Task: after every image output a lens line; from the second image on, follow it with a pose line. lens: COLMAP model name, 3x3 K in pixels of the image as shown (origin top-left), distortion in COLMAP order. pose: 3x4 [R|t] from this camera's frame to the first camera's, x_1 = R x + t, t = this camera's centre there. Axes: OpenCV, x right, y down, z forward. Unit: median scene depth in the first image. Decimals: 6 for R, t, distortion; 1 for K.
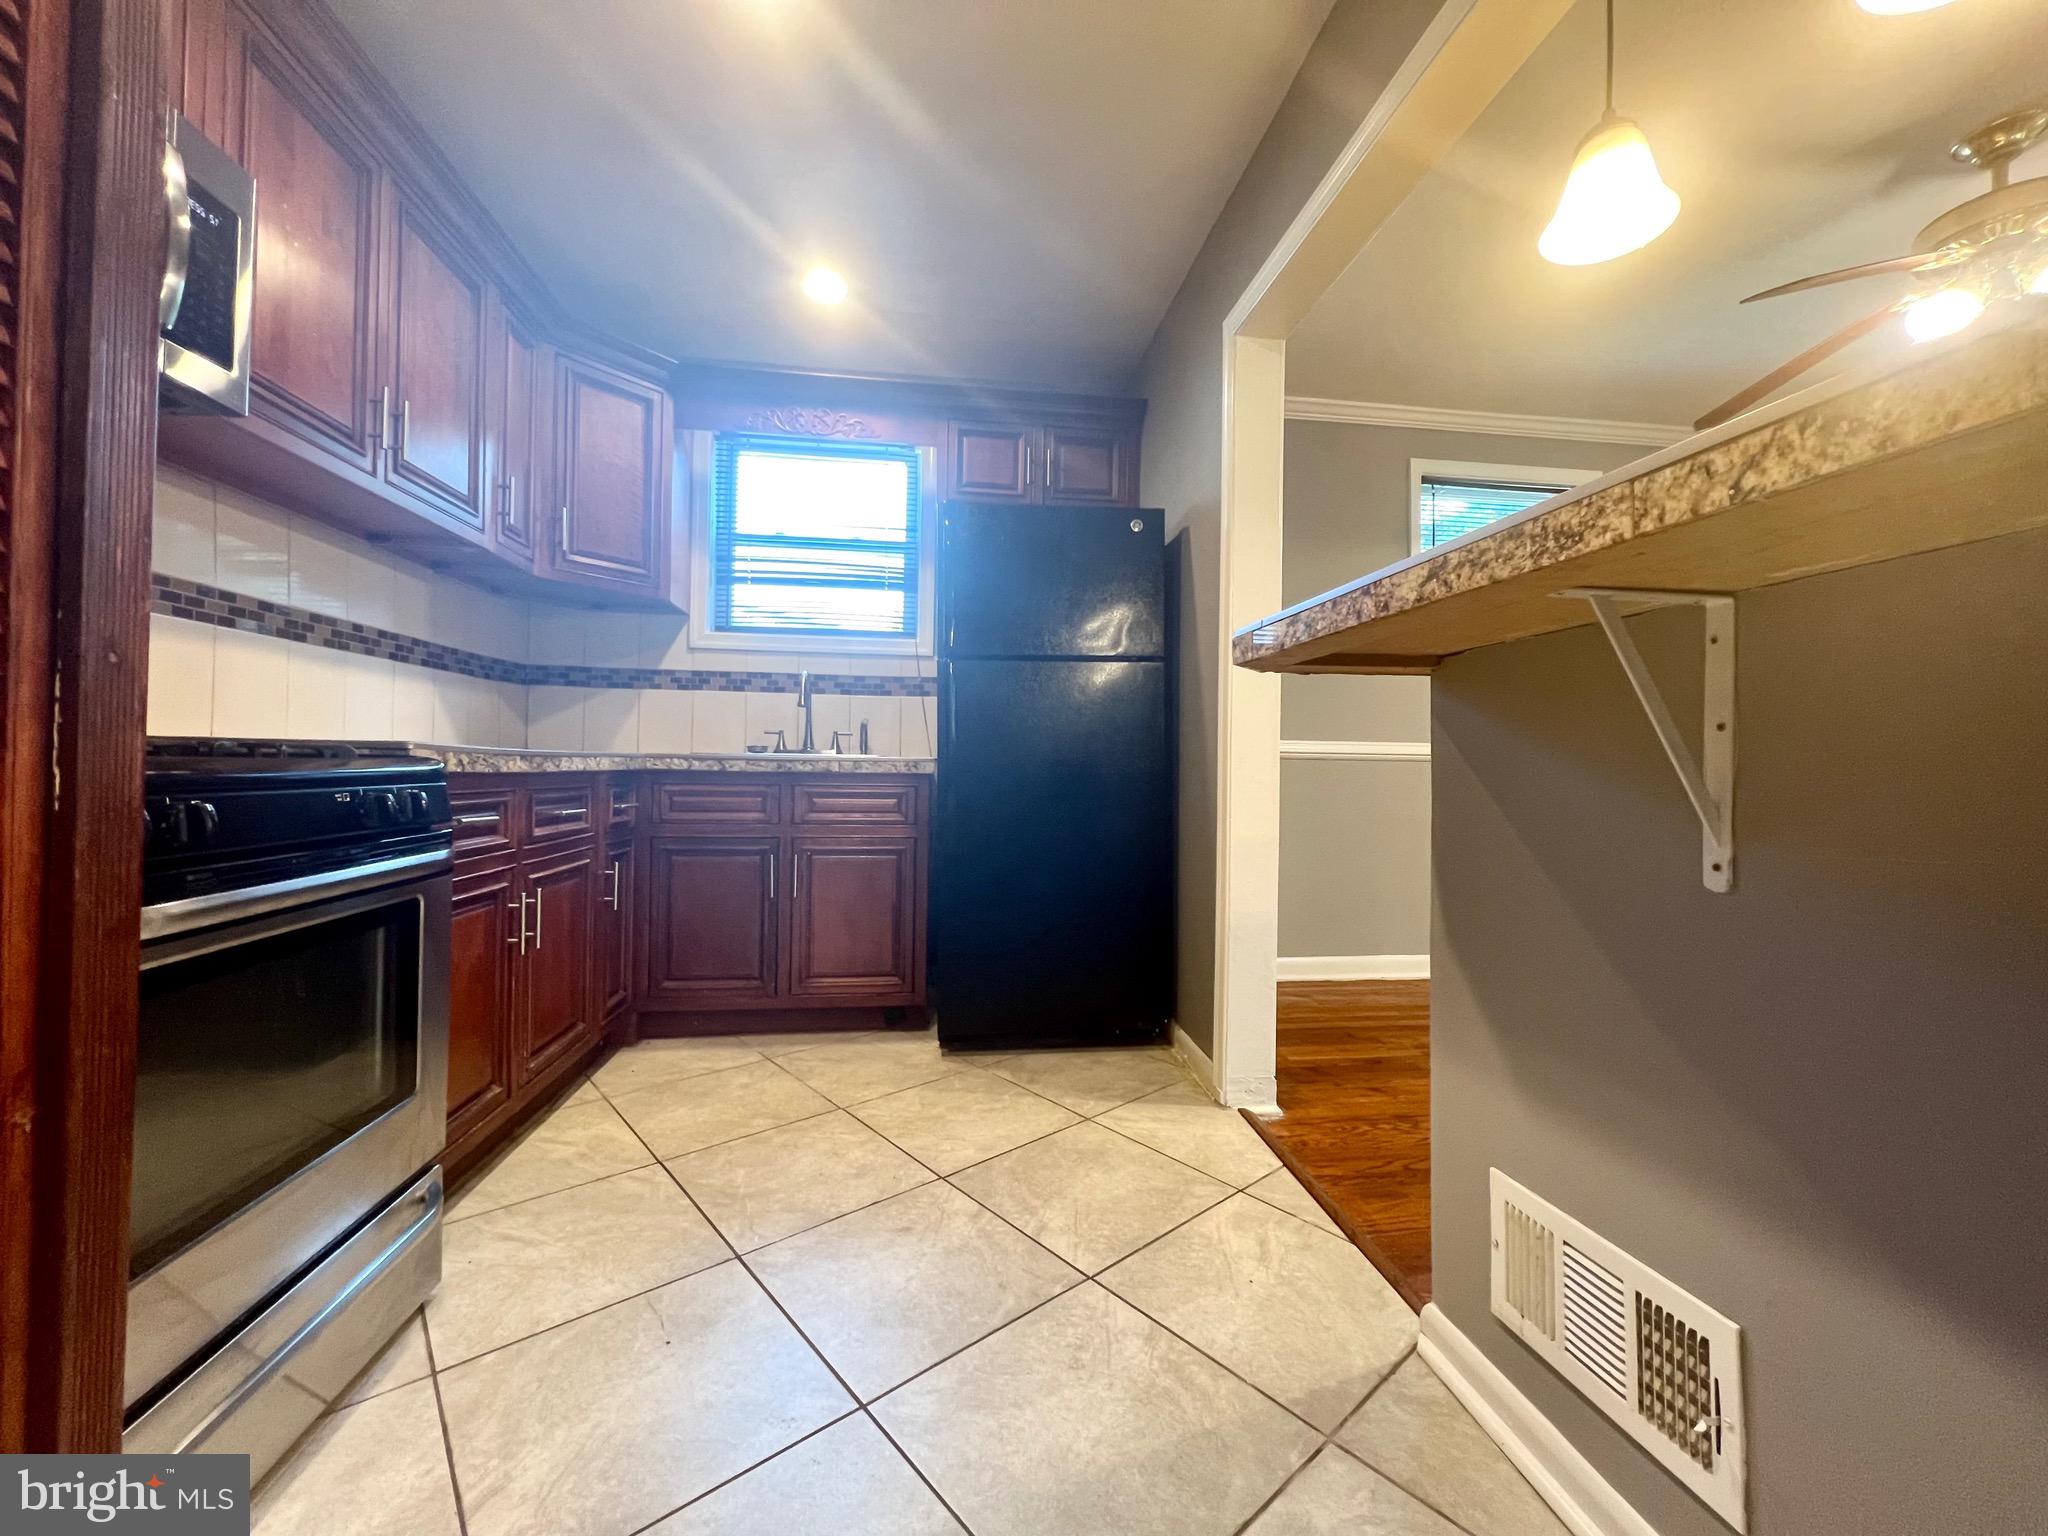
lens RADIAL K [[823.9, 0, 1019.5], [0, 823.9, 765.4], [0, 0, 1]] dist [-0.000136, -0.000258]
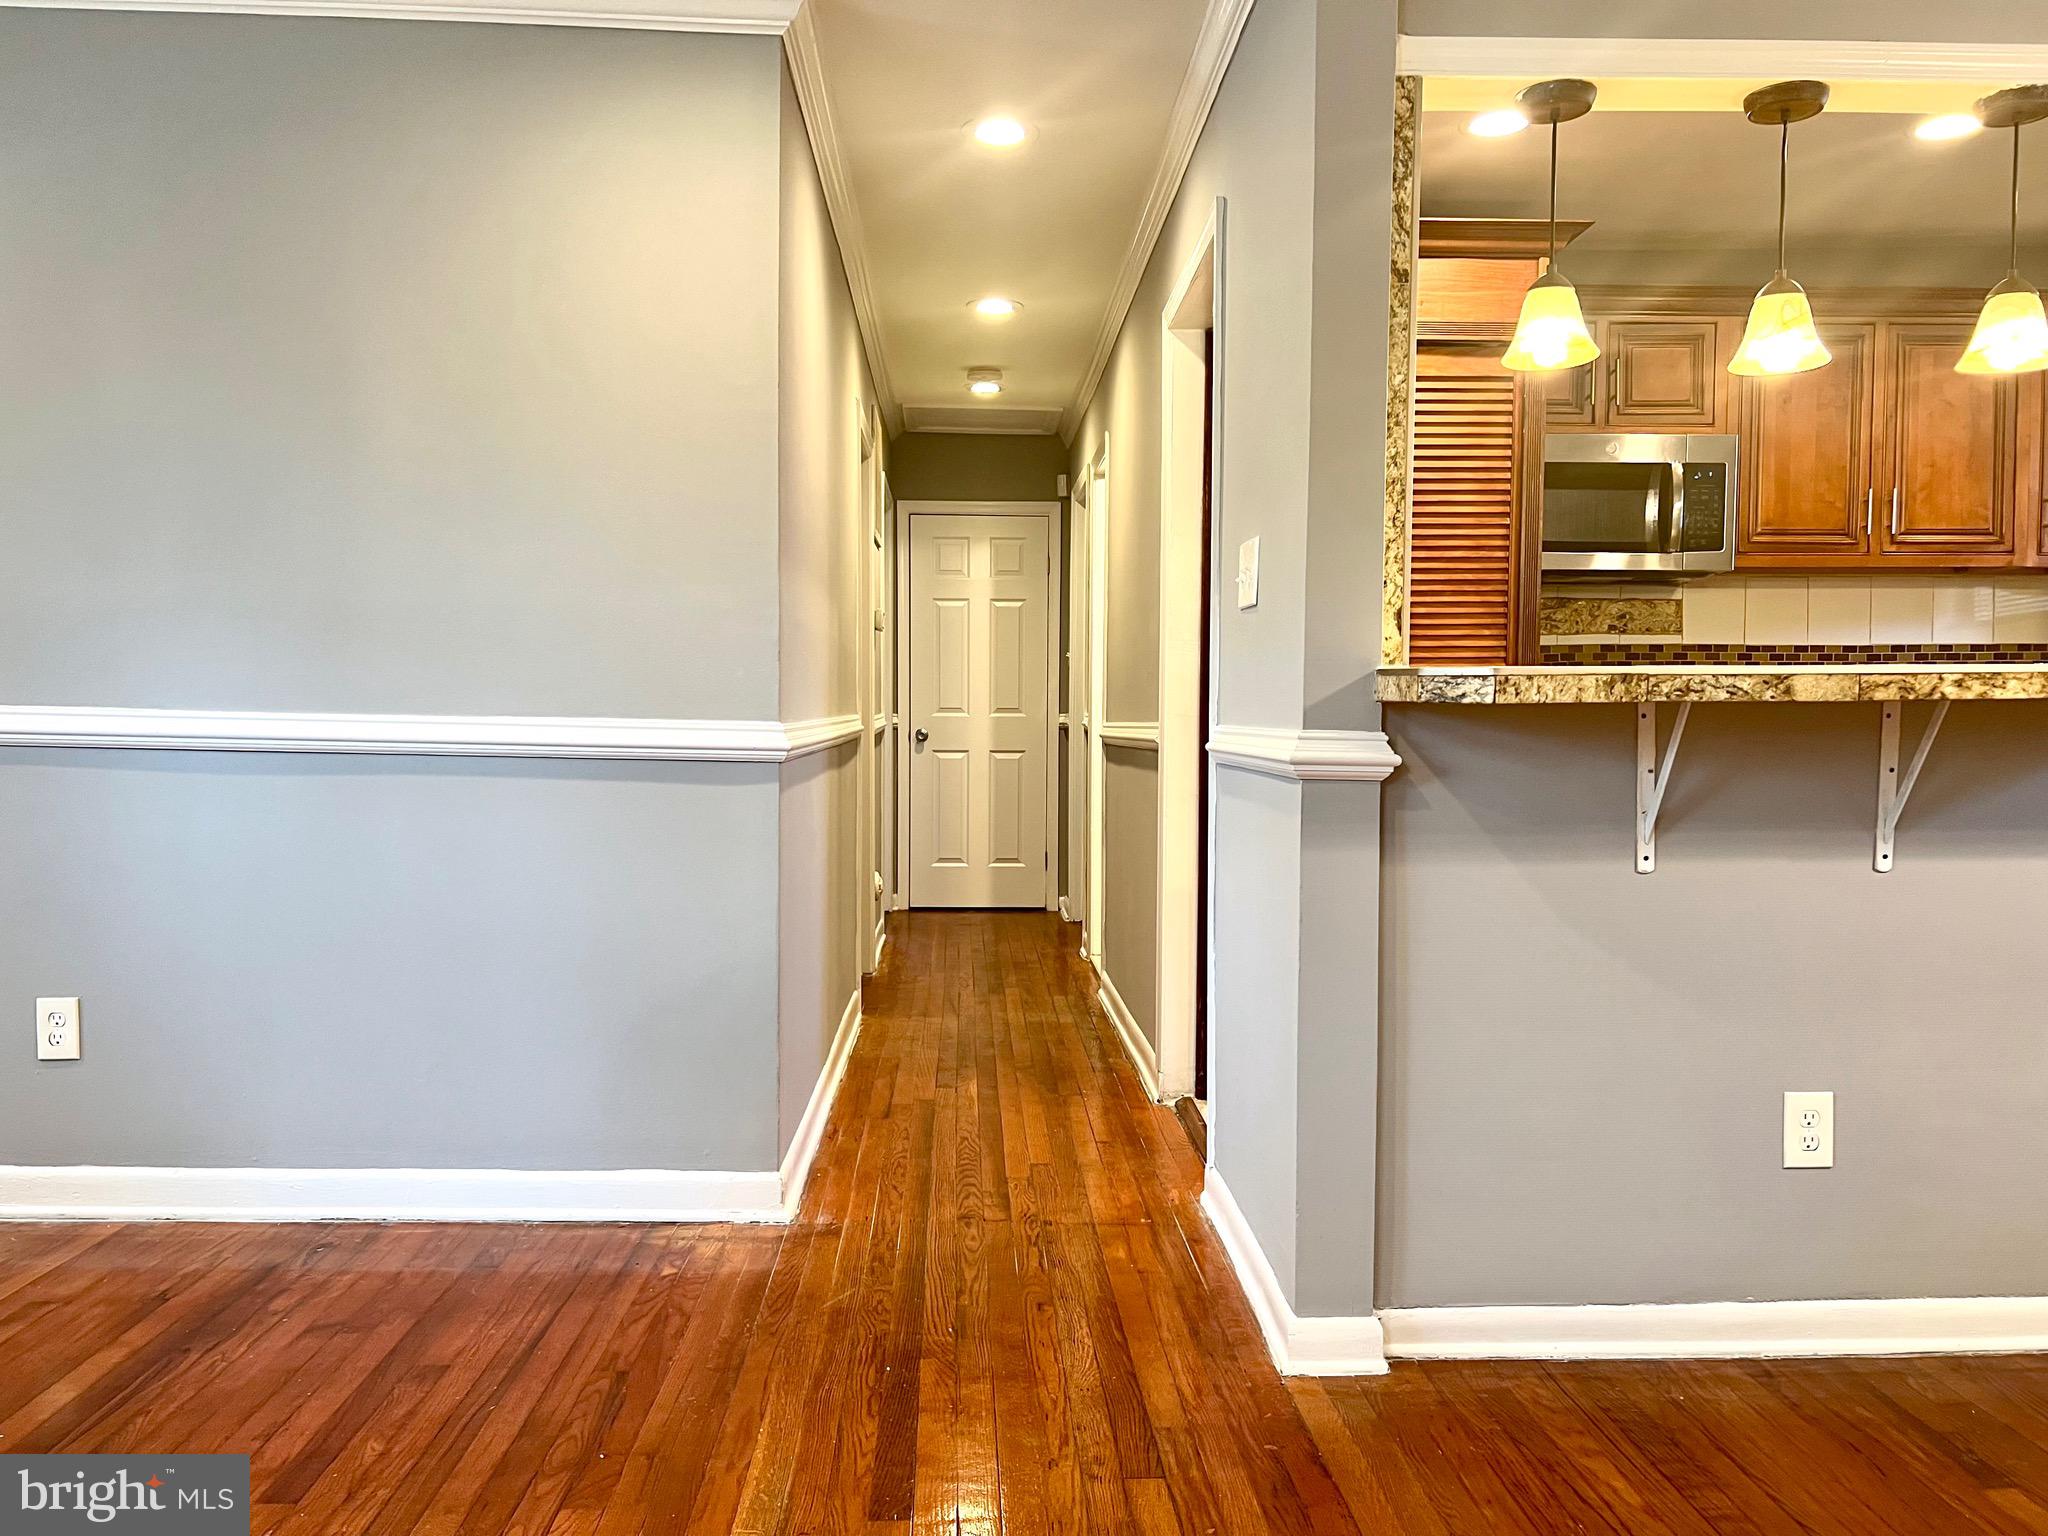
lens RADIAL K [[1554.3, 0, 1009.3], [0, 1554.3, 771.8], [0, 0, 1]] dist [0.016999, 0.001826]
pose [[-0.087852, 0.028022, -0.995739, 1.669243], [0.003916, 0.999606, 0.027786, -0.055440], [0.996126, -0.001458, -0.087927, -0.176542]]
